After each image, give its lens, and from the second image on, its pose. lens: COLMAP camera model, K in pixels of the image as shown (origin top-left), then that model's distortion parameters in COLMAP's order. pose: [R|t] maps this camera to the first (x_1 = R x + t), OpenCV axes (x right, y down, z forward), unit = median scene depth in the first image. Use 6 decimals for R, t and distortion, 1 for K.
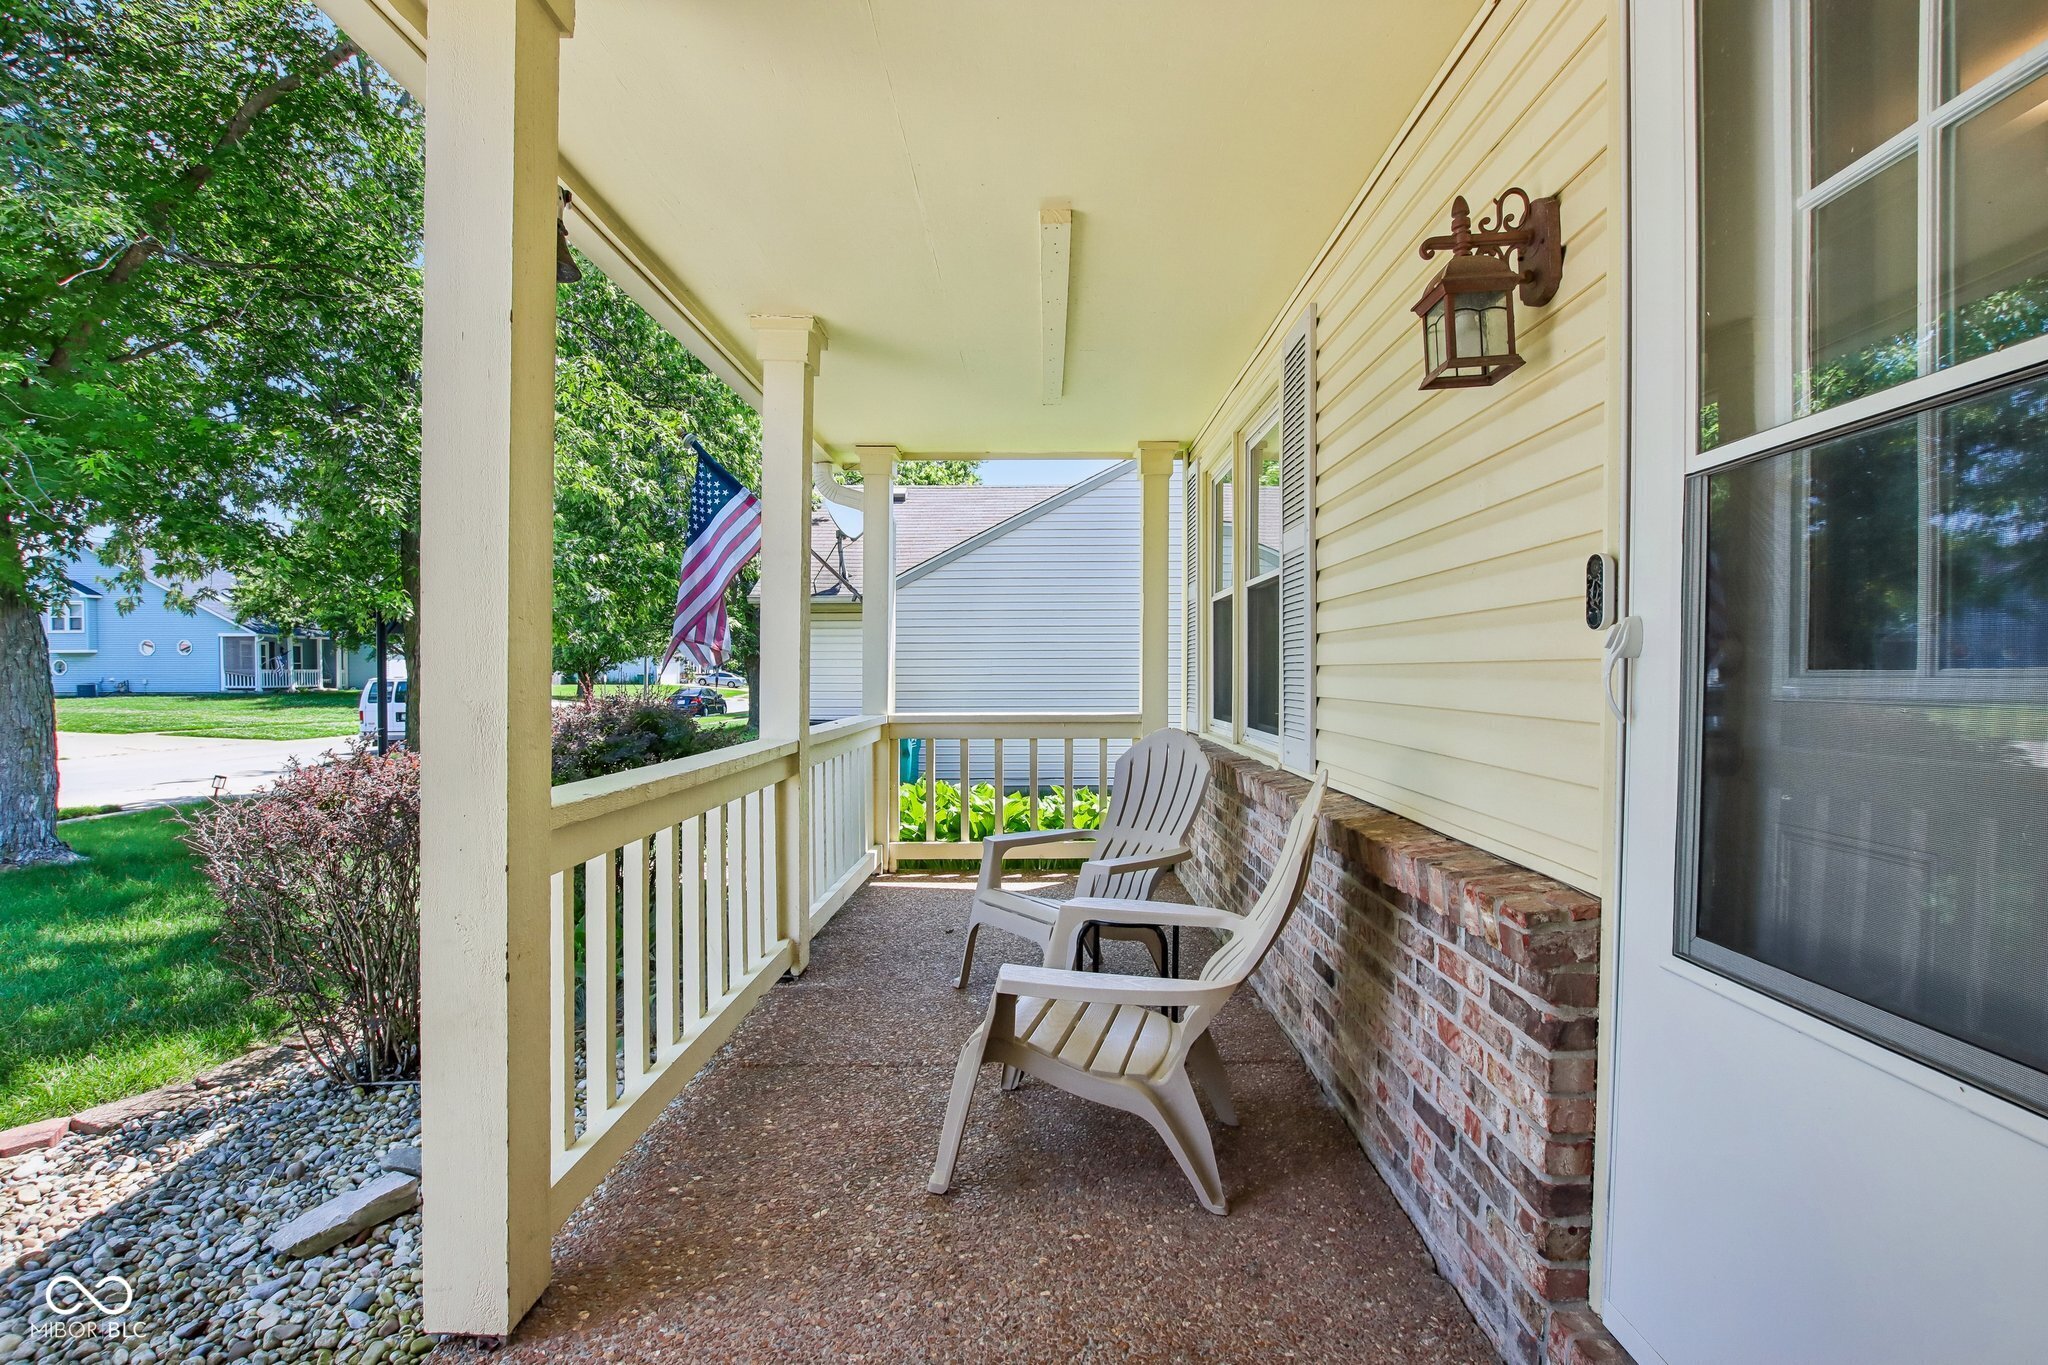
lens RADIAL K [[951.6, 0, 1027.5], [0, 951.6, 680.5], [0, 0, 1]] dist [-0.037908, 0.006021]
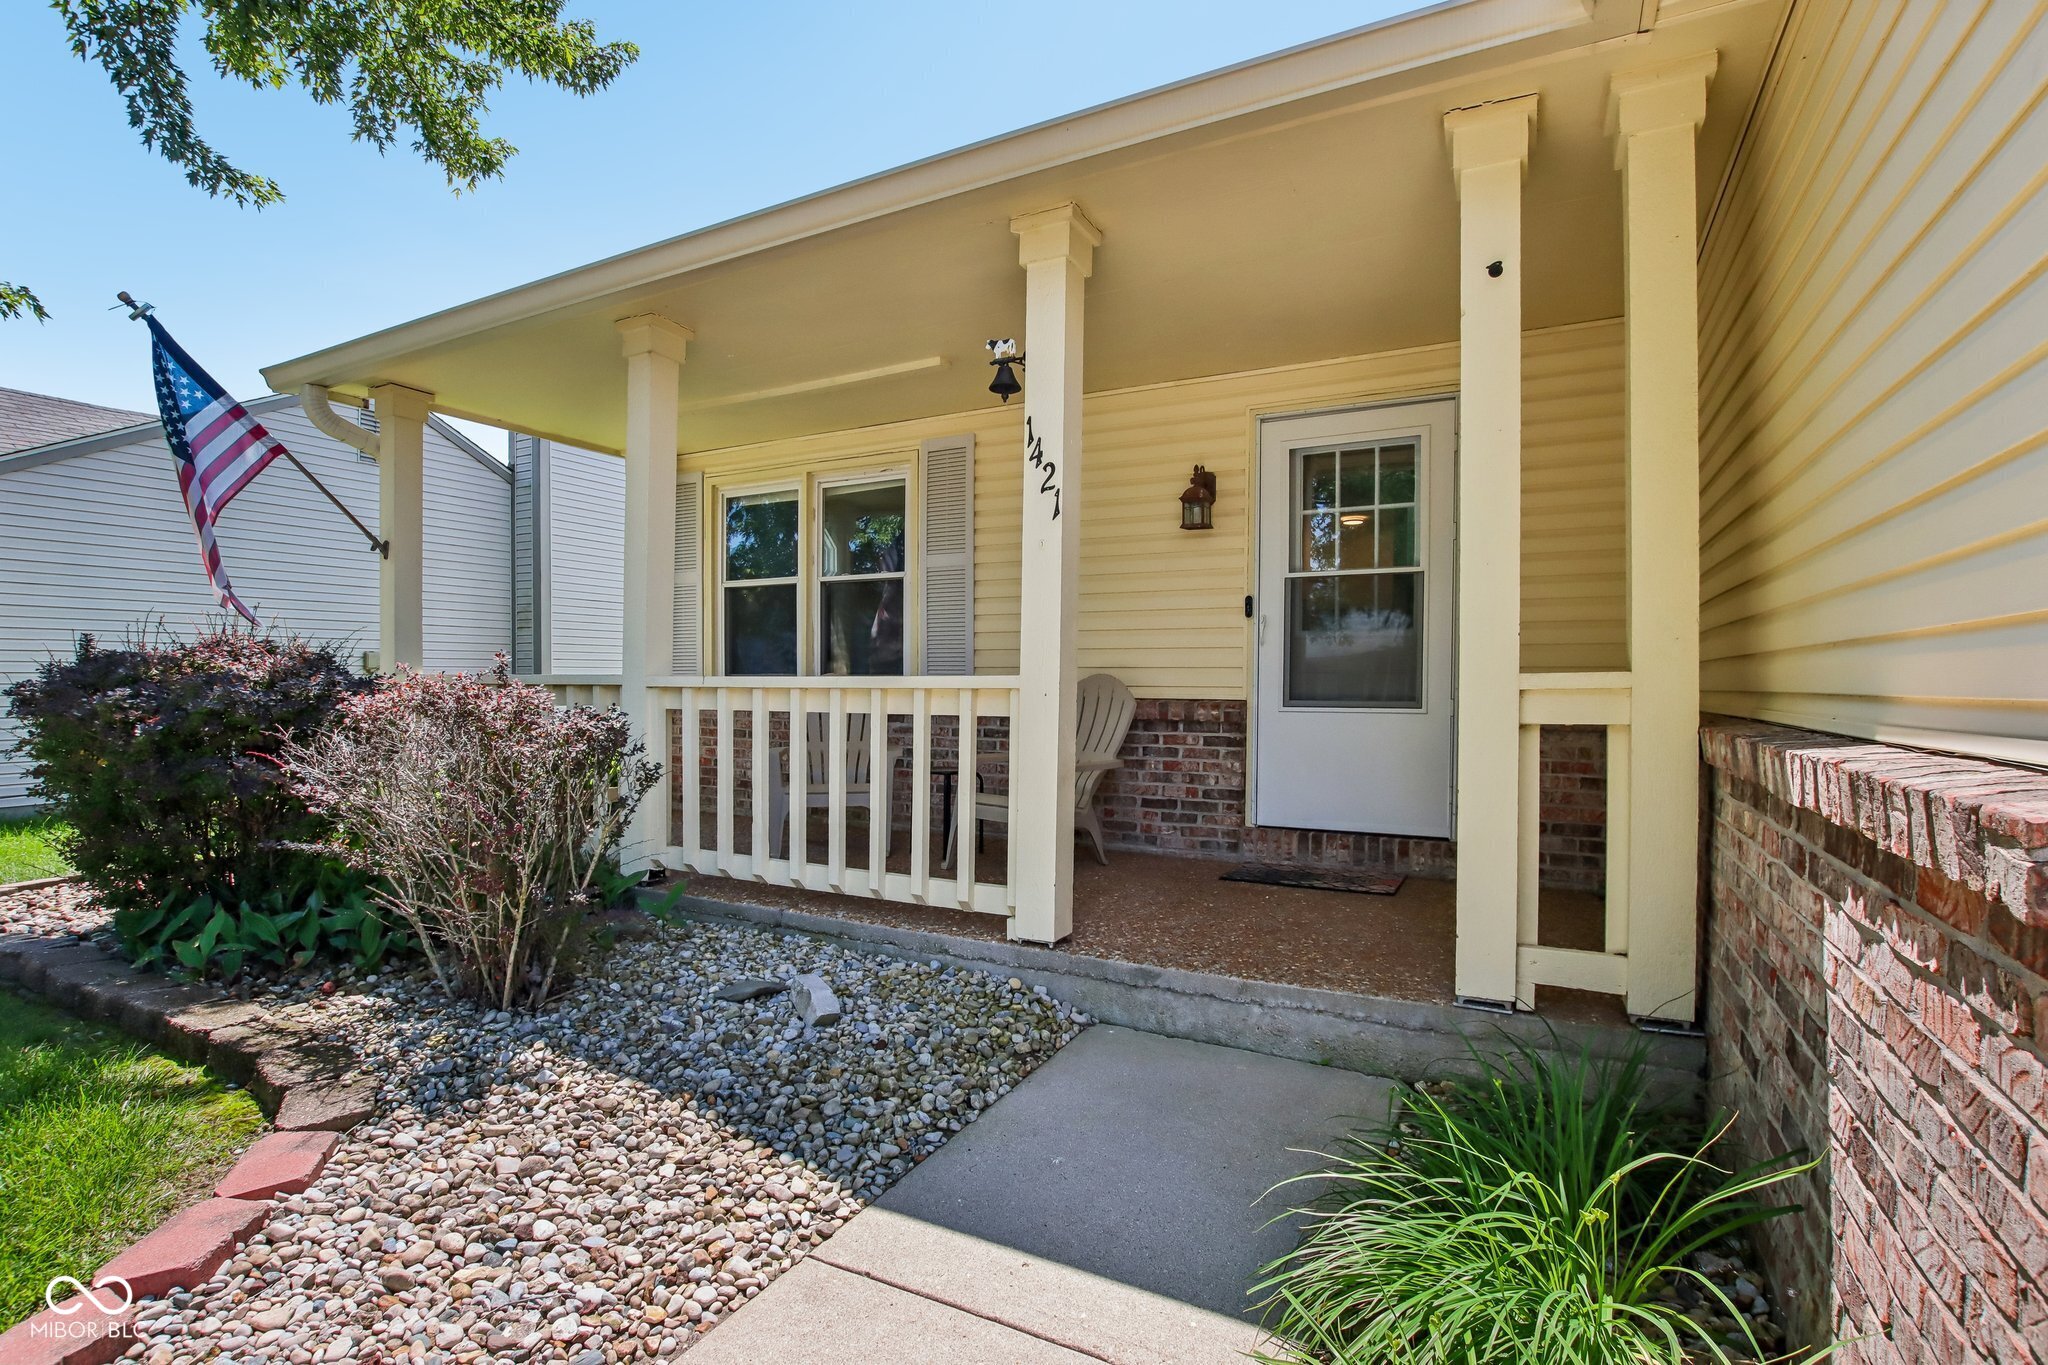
lens RADIAL K [[985.1, 0, 1023.1], [0, 985.1, 685.8], [0, 0, 1]] dist [-0.030613, 0.000812]
pose [[0.460520, 0.000801, 0.887649, -2.821994], [0.003740, 0.999989, -0.002843, 0.190726], [-0.887642, 0.004629, 0.460511, 0.095548]]
